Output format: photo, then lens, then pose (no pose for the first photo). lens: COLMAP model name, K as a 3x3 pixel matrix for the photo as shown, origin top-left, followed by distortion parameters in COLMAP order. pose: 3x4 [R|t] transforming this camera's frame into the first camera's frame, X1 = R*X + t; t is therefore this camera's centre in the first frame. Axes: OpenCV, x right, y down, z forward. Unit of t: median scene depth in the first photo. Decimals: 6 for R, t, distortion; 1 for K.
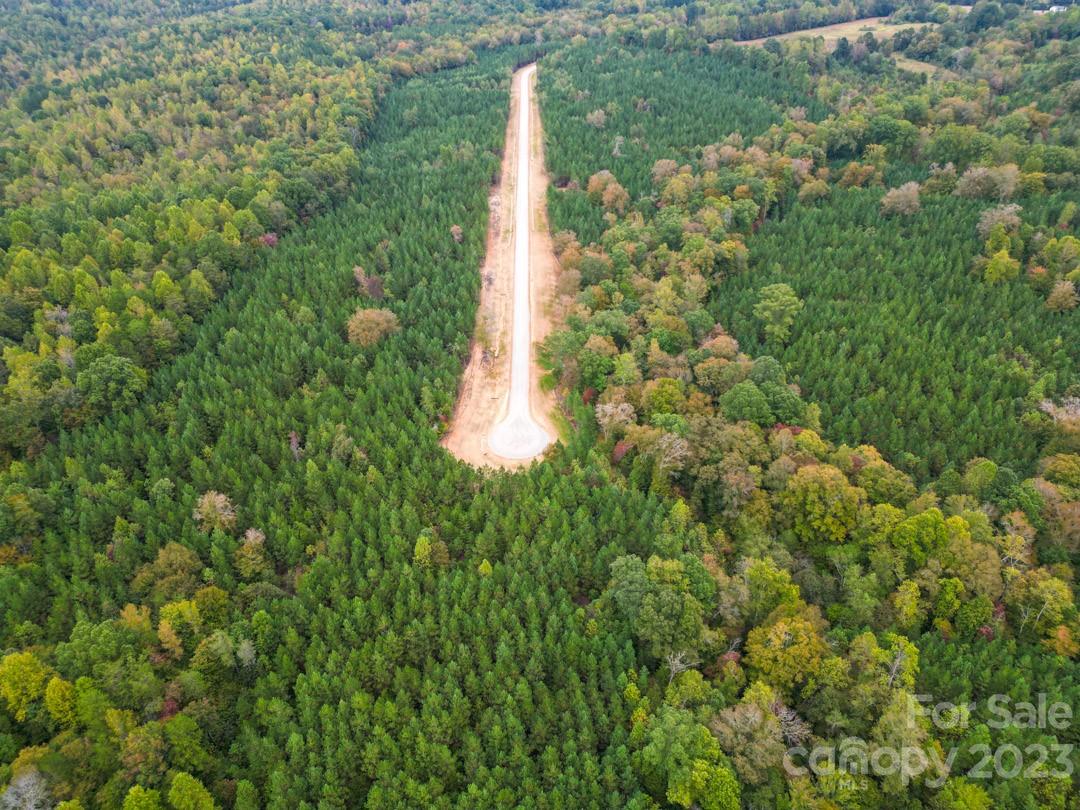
lens RADIAL K [[753.2, 0, 539.1], [0, 753.2, 400.4], [0, 0, 1]] dist [0.075784, -0.062601]
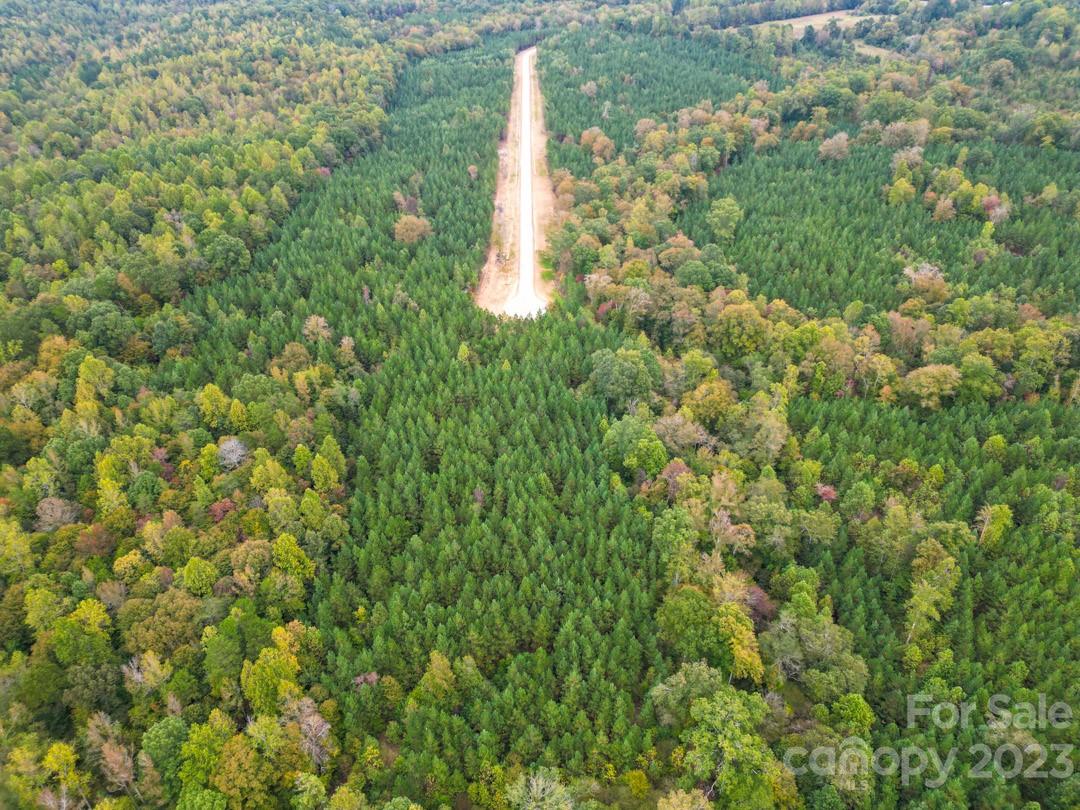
lens RADIAL K [[753.2, 0, 539.1], [0, 753.2, 400.4], [0, 0, 1]] dist [0.075784, -0.062601]
pose [[0.999954, 0.005612, 0.007745, -0.011367], [-0.005618, 0.999984, 0.000826, 0.171031], [-0.007740, -0.000869, 0.999970, -0.266222]]
